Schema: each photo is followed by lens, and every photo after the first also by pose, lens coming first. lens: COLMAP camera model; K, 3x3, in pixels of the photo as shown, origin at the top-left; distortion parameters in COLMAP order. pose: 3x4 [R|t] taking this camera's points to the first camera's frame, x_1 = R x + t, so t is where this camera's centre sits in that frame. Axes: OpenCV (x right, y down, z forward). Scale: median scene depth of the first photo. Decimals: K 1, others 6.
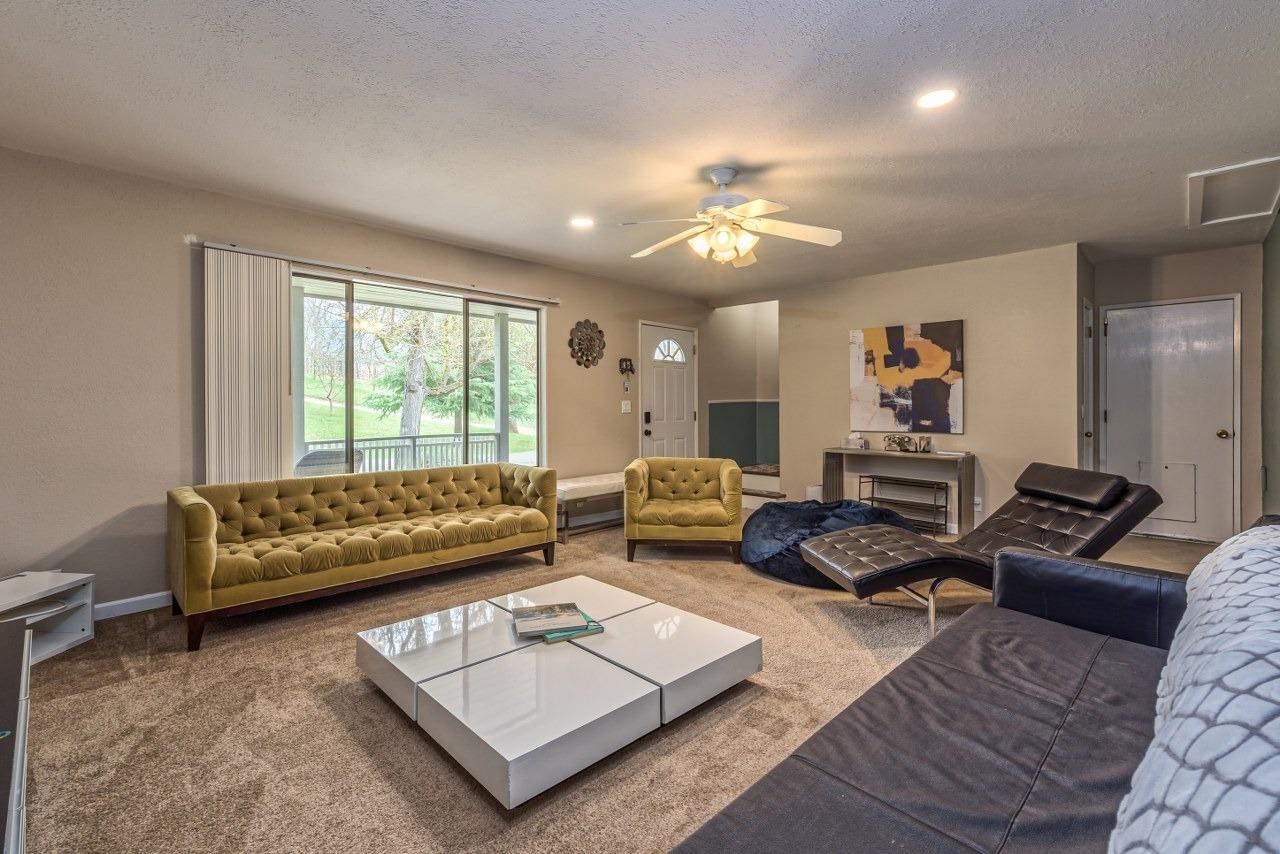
lens RADIAL K [[574.1, 0, 643.5], [0, 574.1, 407.0], [0, 0, 1]] dist [-0.000088, -0.000016]
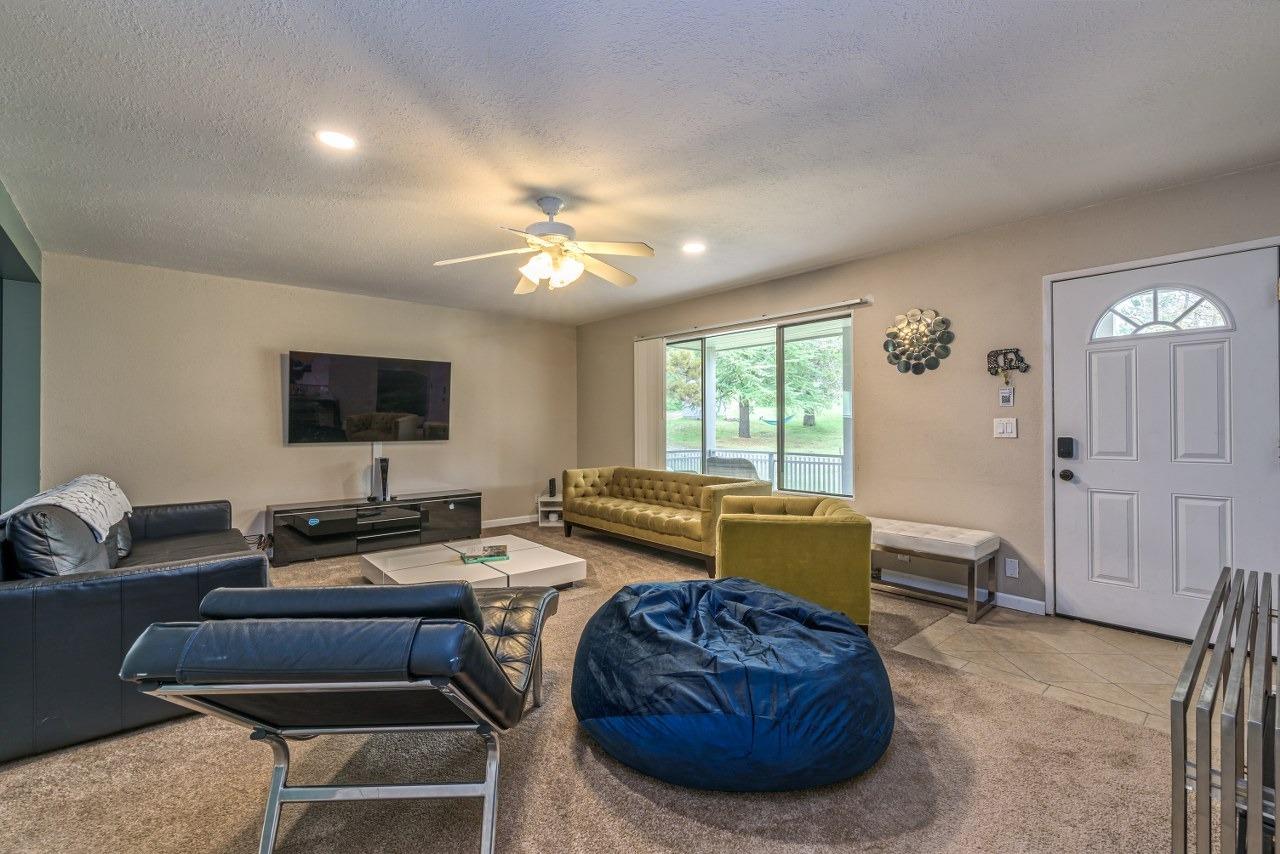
lens RADIAL K [[549.5, 0, 643.9], [0, 549.5, 420.6], [0, 0, 1]] dist [0.000659, 0.000043]
pose [[-0.062829, -0.007323, -0.997997, 0.623918], [0.000719, 0.999972, -0.007382, -0.004395], [0.998024, -0.001182, -0.062822, 0.698976]]
